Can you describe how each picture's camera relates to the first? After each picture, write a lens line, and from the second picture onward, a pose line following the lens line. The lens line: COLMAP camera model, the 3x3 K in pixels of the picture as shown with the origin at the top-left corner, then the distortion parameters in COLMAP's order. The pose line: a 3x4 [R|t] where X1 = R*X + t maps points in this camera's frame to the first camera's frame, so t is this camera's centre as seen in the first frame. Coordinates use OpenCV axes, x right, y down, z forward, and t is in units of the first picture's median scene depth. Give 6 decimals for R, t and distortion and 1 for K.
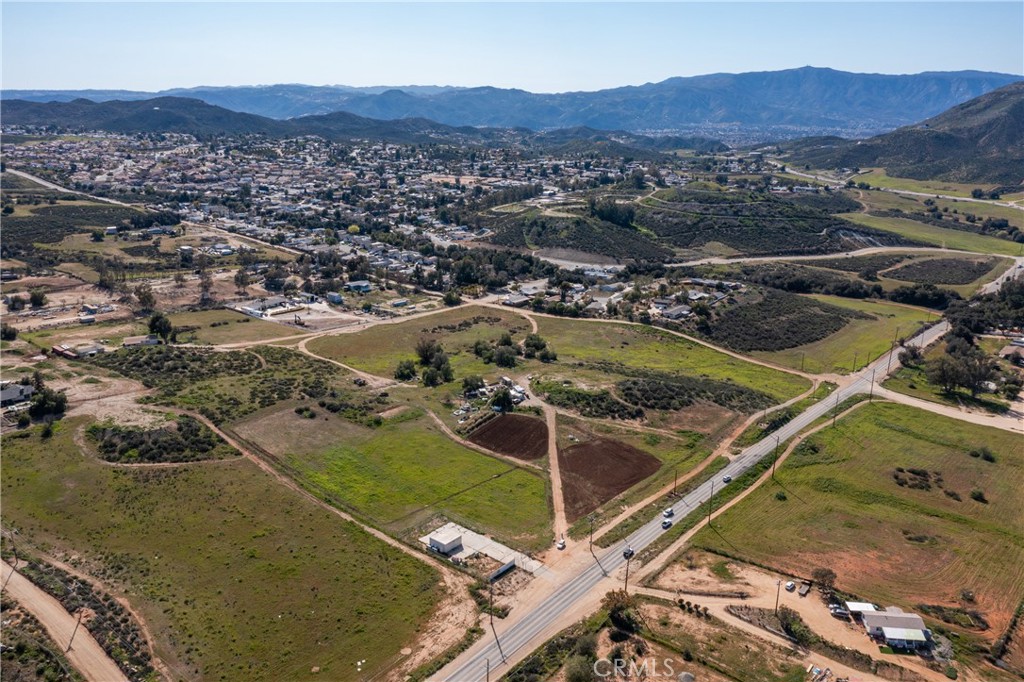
lens RADIAL K [[797.5, 0, 513.0], [0, 797.5, 388.9], [0, 0, 1]] dist [0.031376, 0.005828]
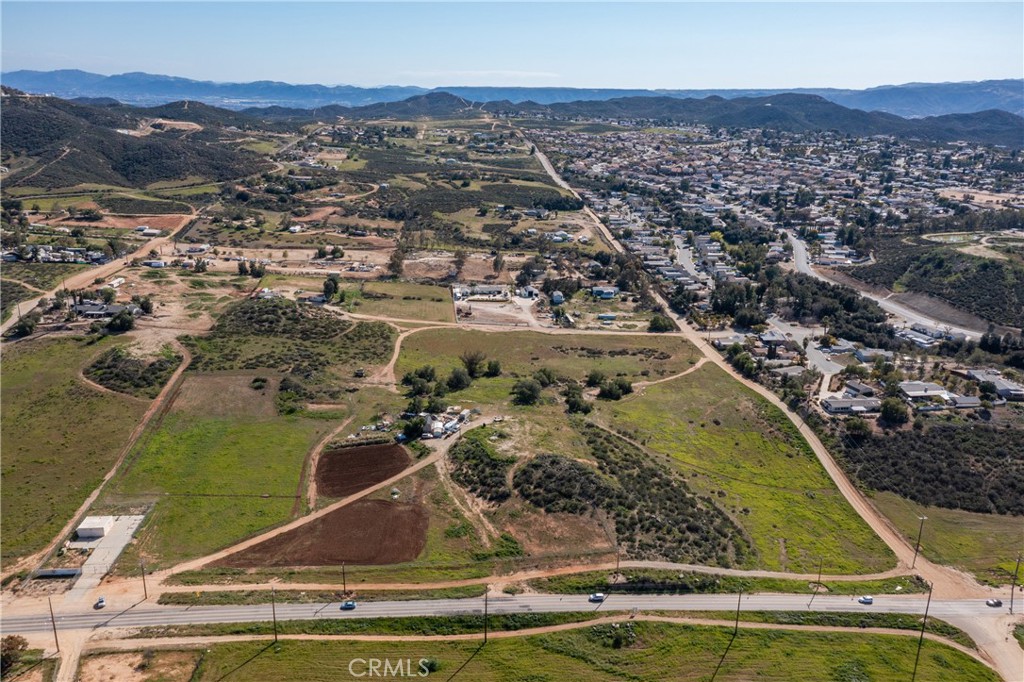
lens RADIAL K [[797.5, 0, 513.0], [0, 797.5, 388.9], [0, 0, 1]] dist [0.031376, 0.005828]
pose [[0.700425, 0.258305, -0.665345, 0.632701], [-0.256813, 0.960986, 0.102727, -0.147075], [0.665922, 0.098916, 0.739434, 0.420253]]
